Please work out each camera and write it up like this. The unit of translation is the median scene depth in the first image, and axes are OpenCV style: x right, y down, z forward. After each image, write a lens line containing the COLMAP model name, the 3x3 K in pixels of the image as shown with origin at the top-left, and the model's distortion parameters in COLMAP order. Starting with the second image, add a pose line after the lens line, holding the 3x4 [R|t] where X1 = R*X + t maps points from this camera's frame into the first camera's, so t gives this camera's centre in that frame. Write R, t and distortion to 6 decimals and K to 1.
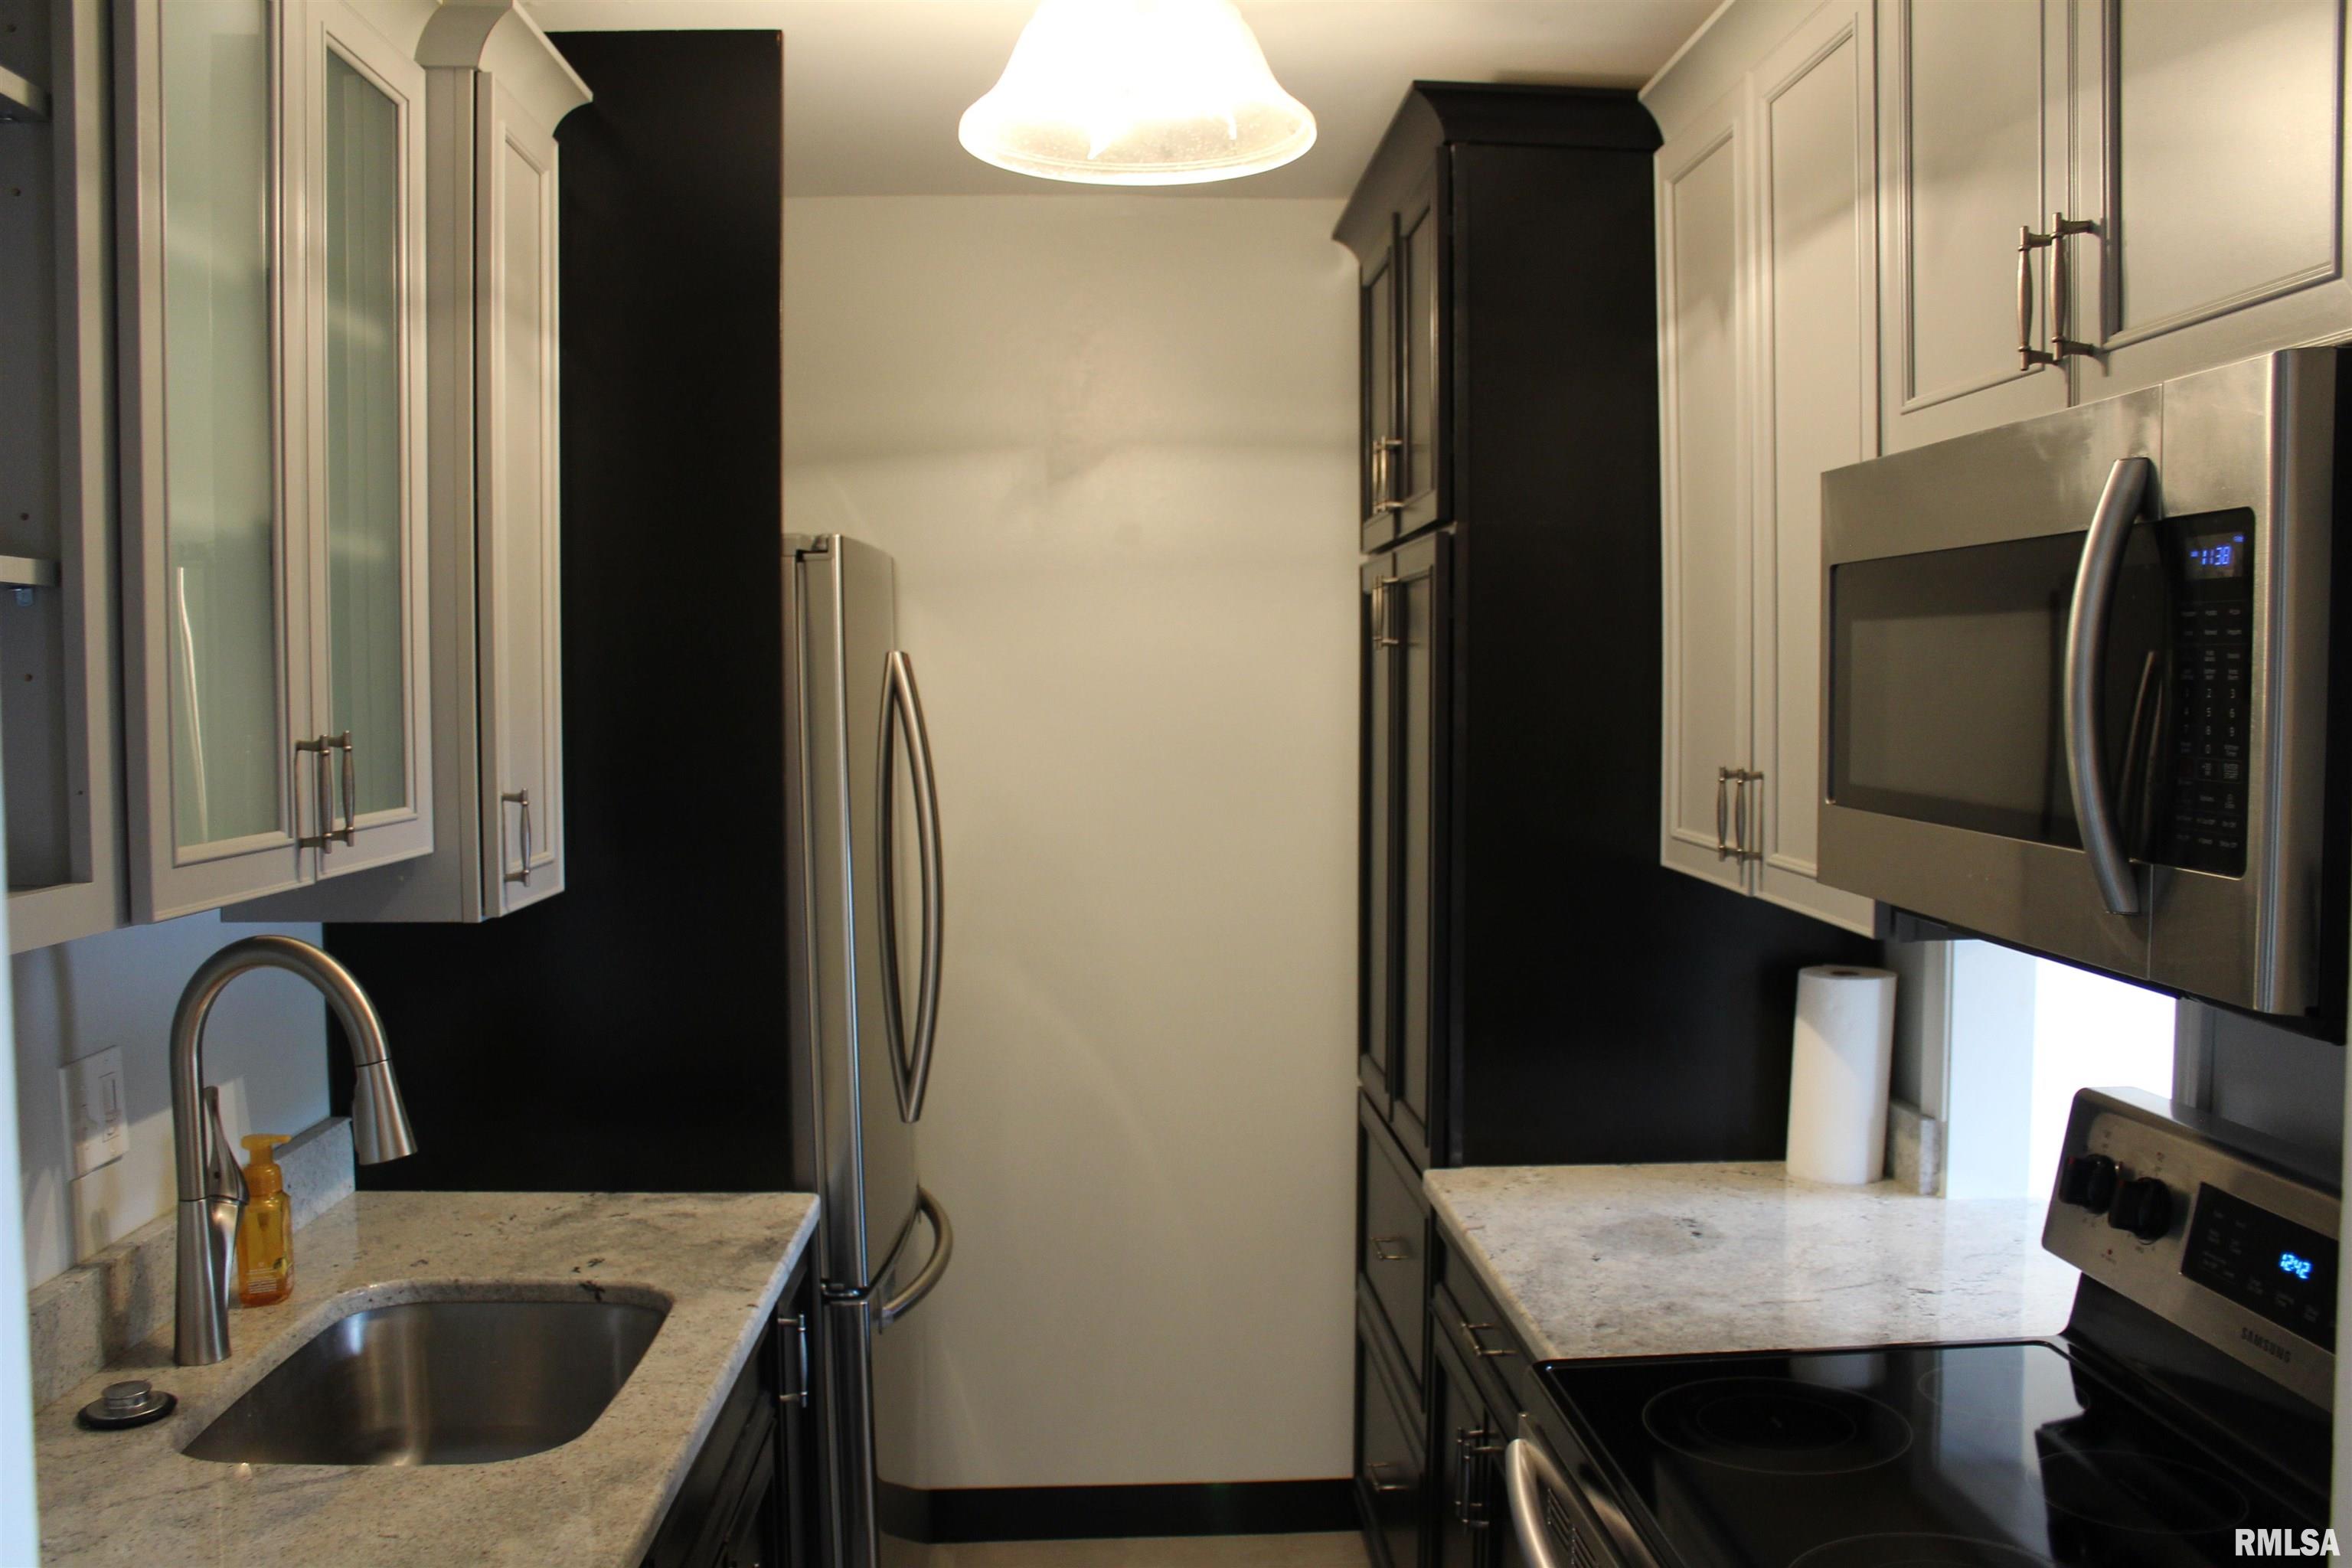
lens RADIAL K [[1969.2, 0, 1175.7], [0, 1969.2, 793.7], [0, 0, 1]] dist [-0.150258, 0.125928]
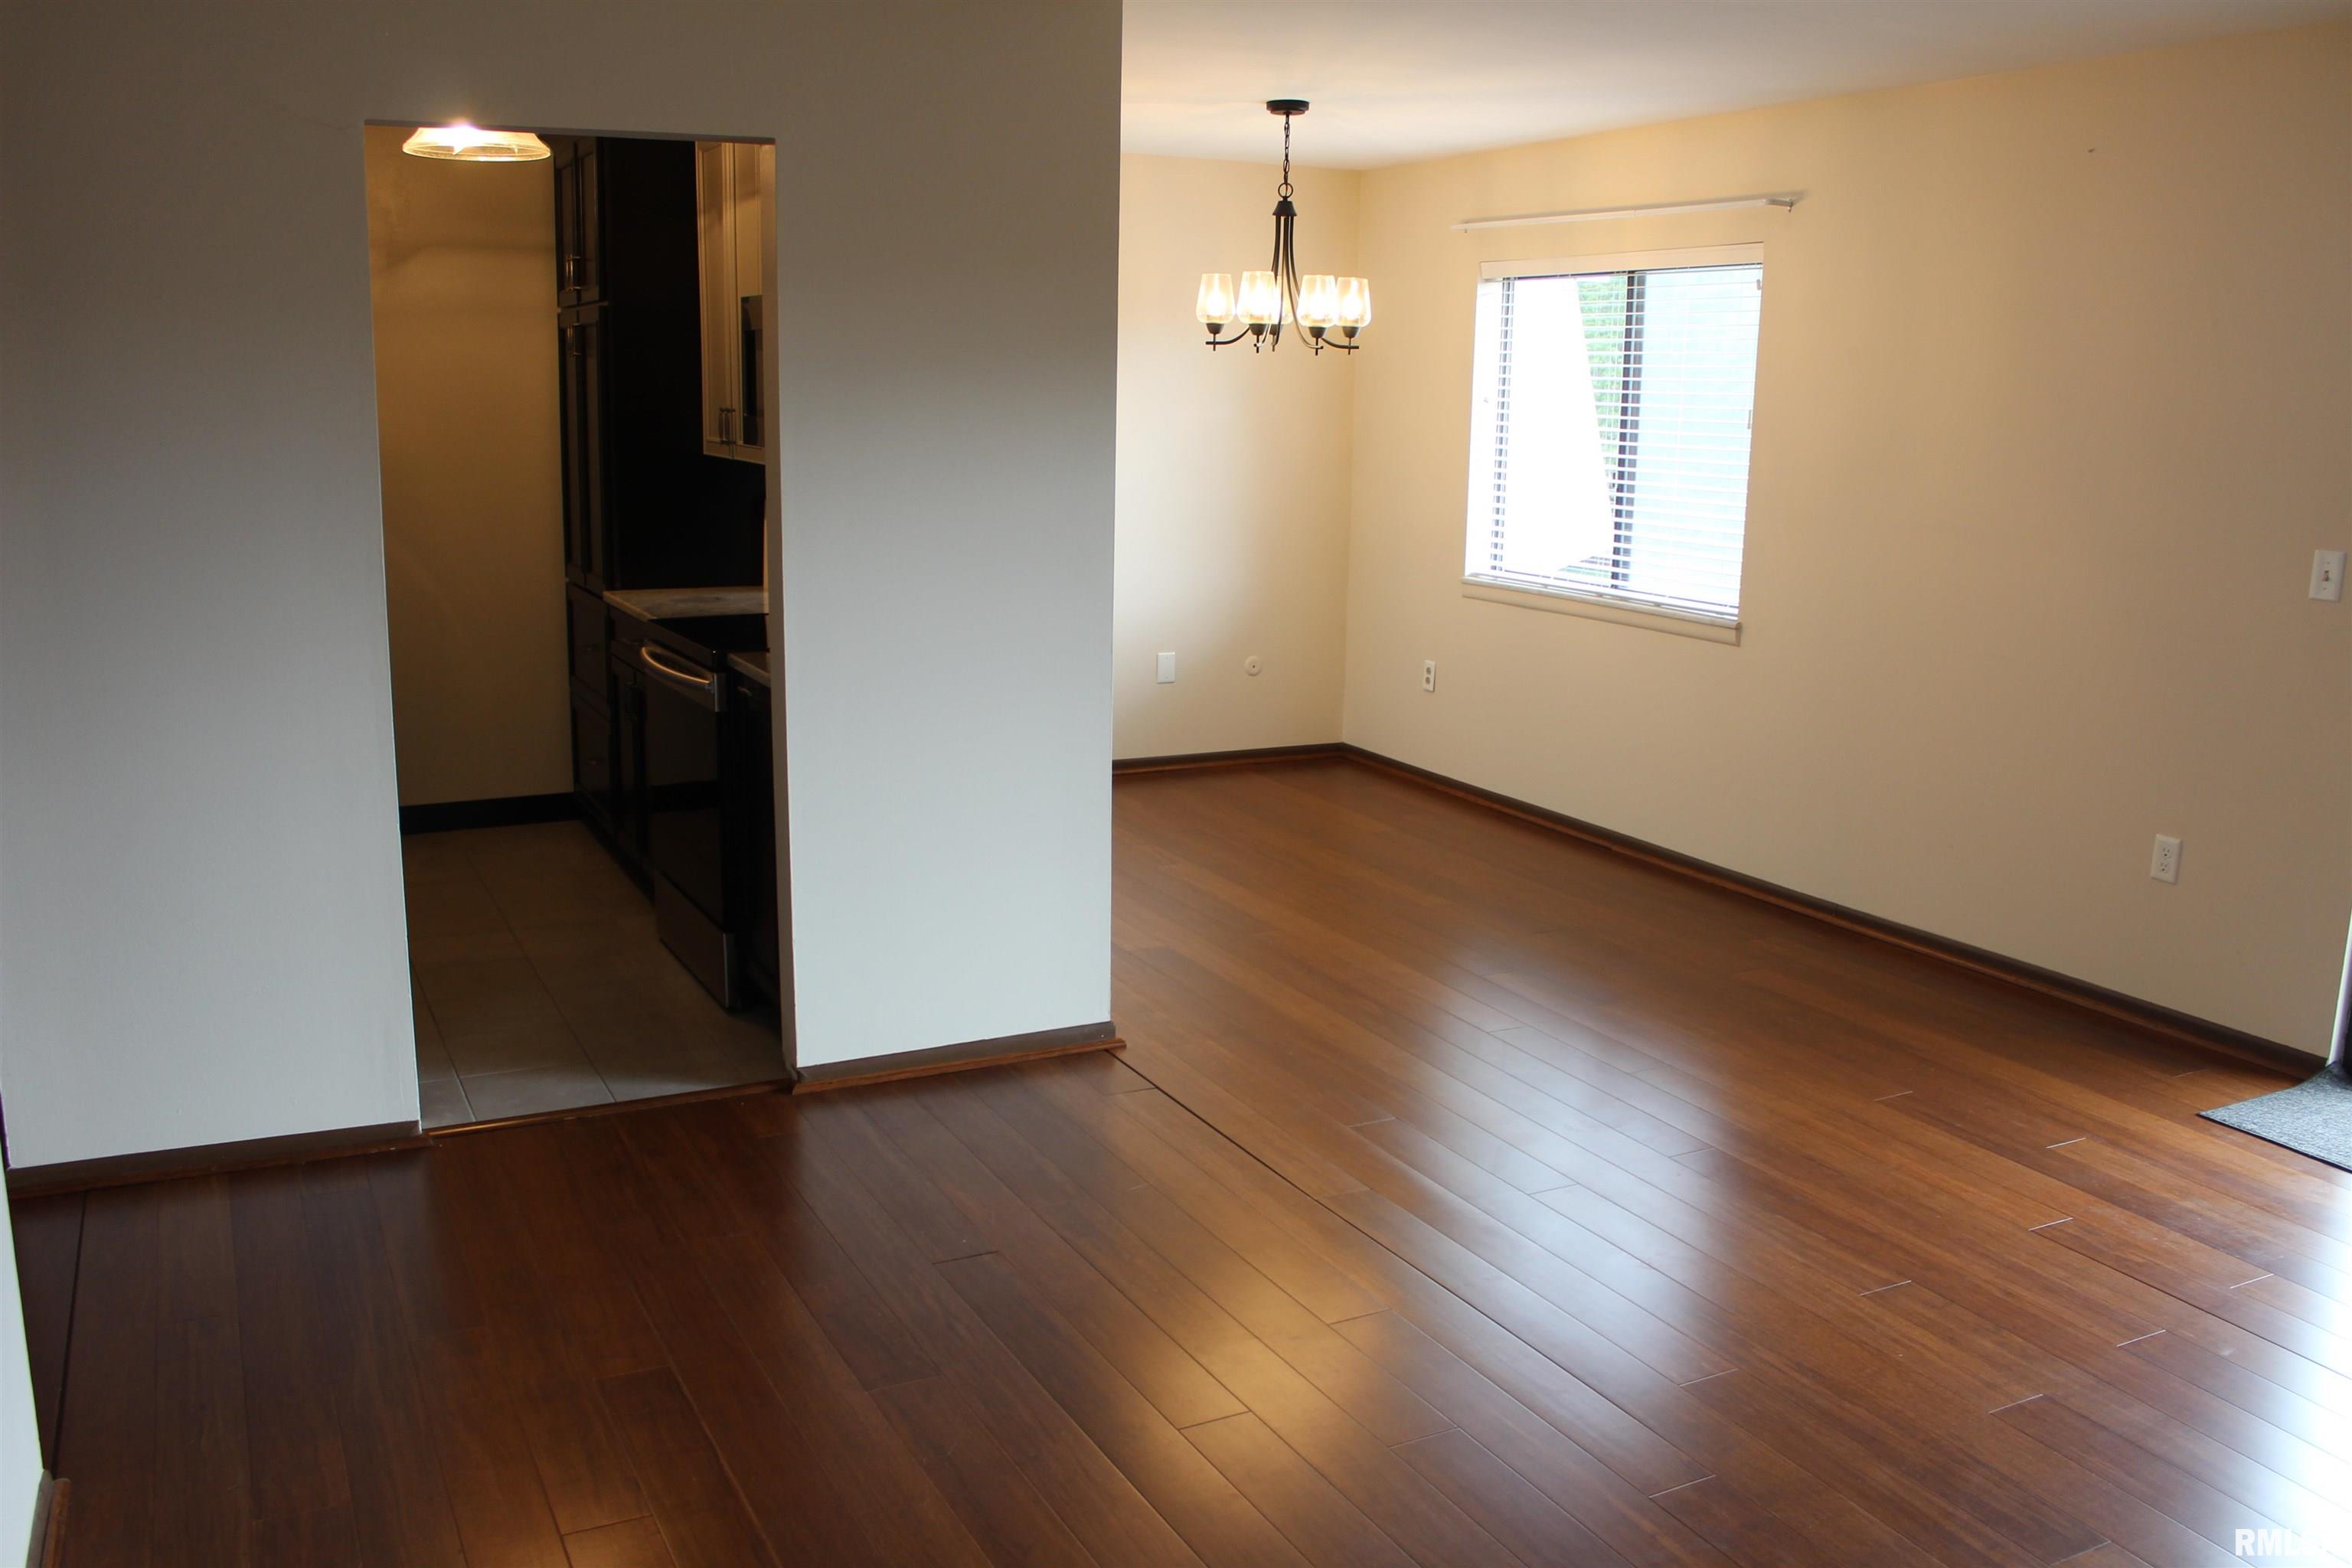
lens RADIAL K [[1969.2, 0, 1190.9], [0, 1969.2, 781.2], [0, 0, 1]] dist [-0.150258, 0.125928]
pose [[0.910804, -0.060745, 0.408345, -0.162798], [0.002812, 0.990005, 0.141002, 0.084940], [-0.412829, -0.127277, 0.901872, -1.183560]]
